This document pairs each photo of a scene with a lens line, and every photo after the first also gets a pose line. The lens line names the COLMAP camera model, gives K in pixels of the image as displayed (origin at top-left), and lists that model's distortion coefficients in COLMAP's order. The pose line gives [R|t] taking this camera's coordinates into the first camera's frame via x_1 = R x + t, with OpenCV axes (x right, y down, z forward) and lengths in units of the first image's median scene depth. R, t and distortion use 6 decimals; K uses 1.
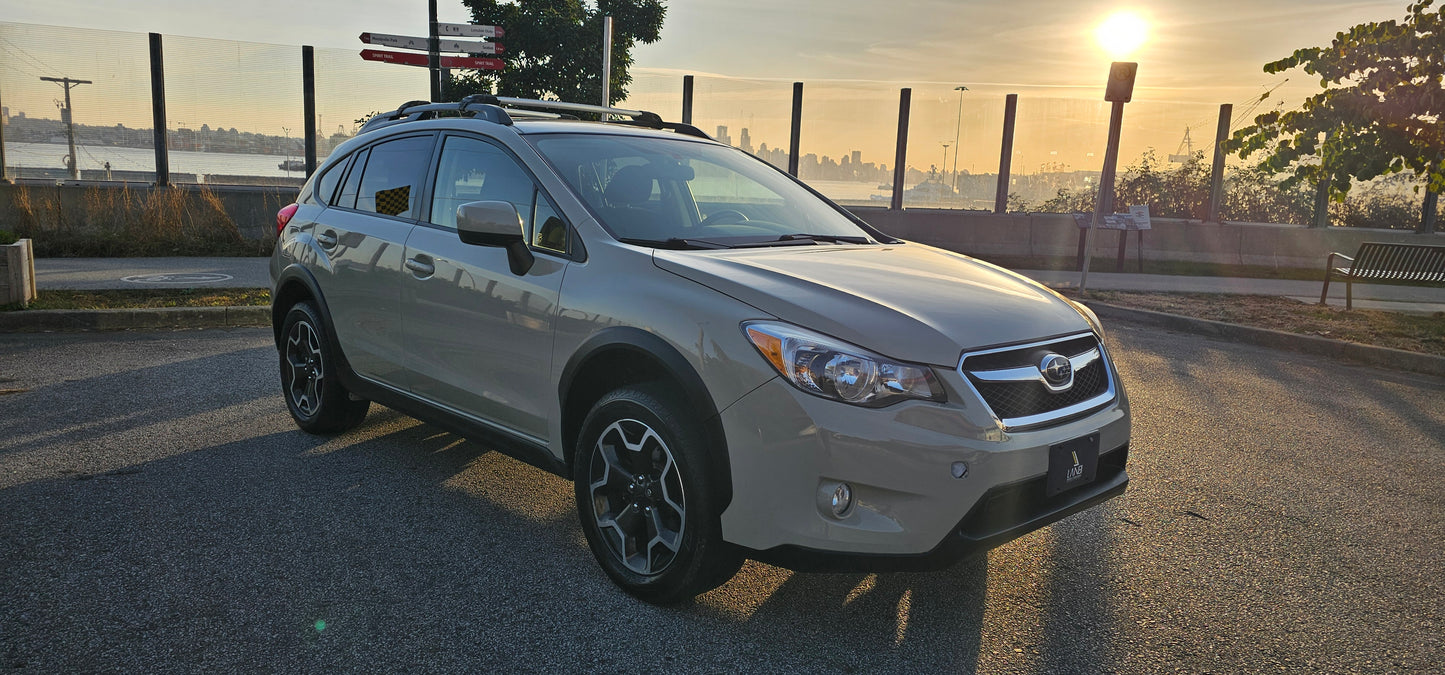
lens RADIAL K [[977.4, 0, 709.8], [0, 977.4, 331.2], [0, 0, 1]] dist [0.076296, -0.076210]
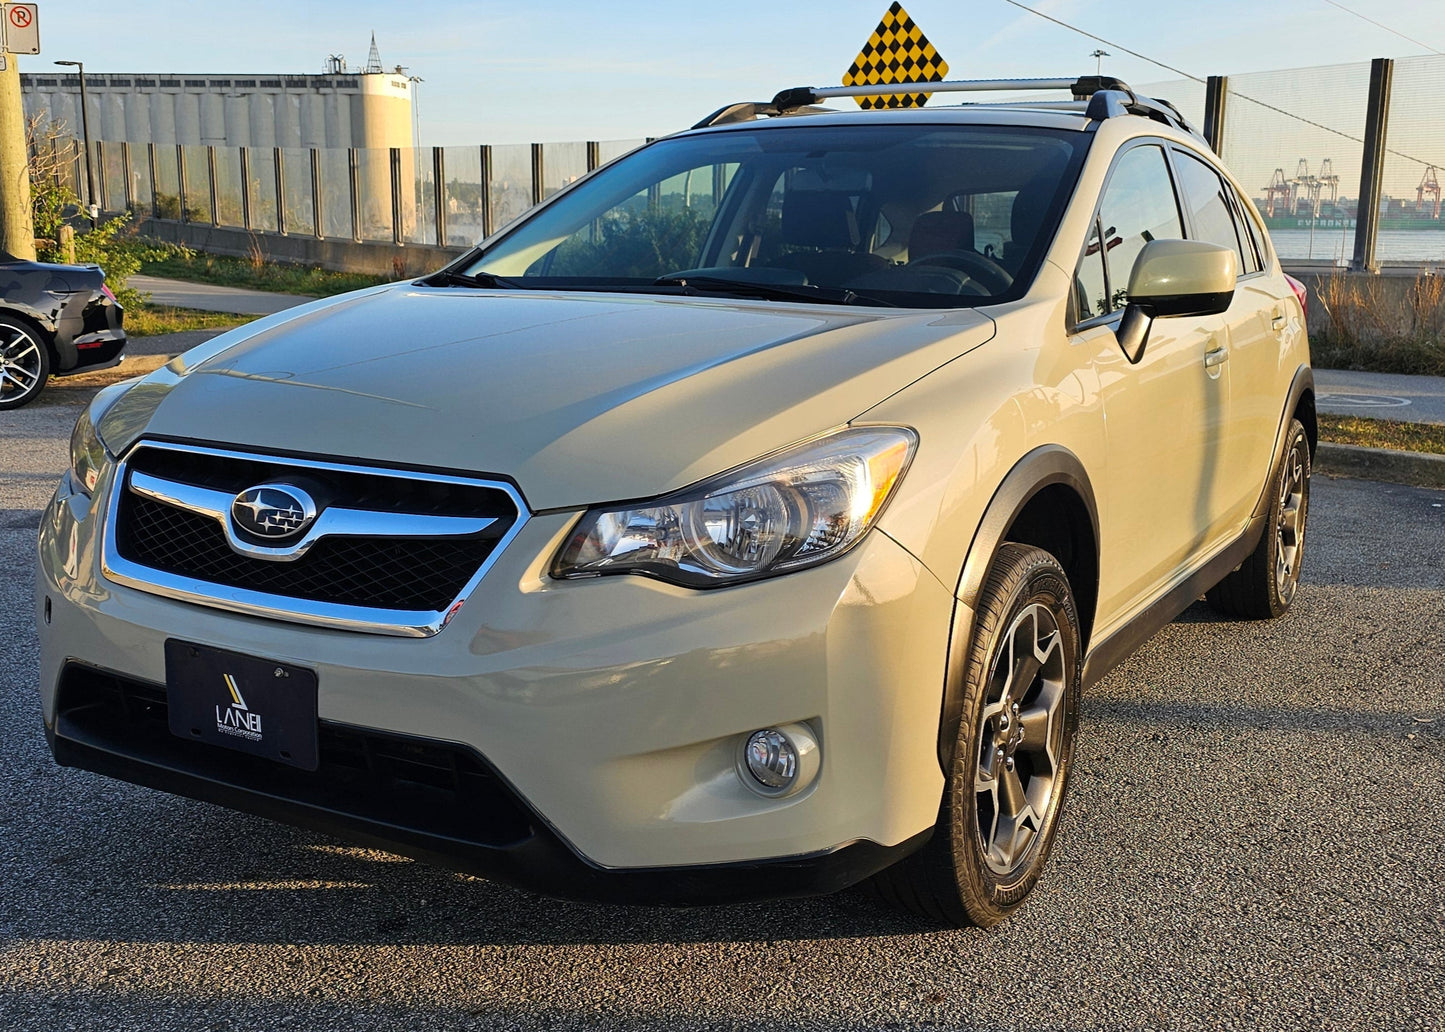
lens RADIAL K [[1453.9, 0, 691.1], [0, 1453.9, 514.6], [0, 0, 1]] dist [0.310462, -1.186465]
pose [[0.321233, 0.147458, -0.935449, 0.233549], [-0.152943, 0.982913, 0.102420, -0.014655], [0.934568, 0.110169, 0.338297, 0.196501]]
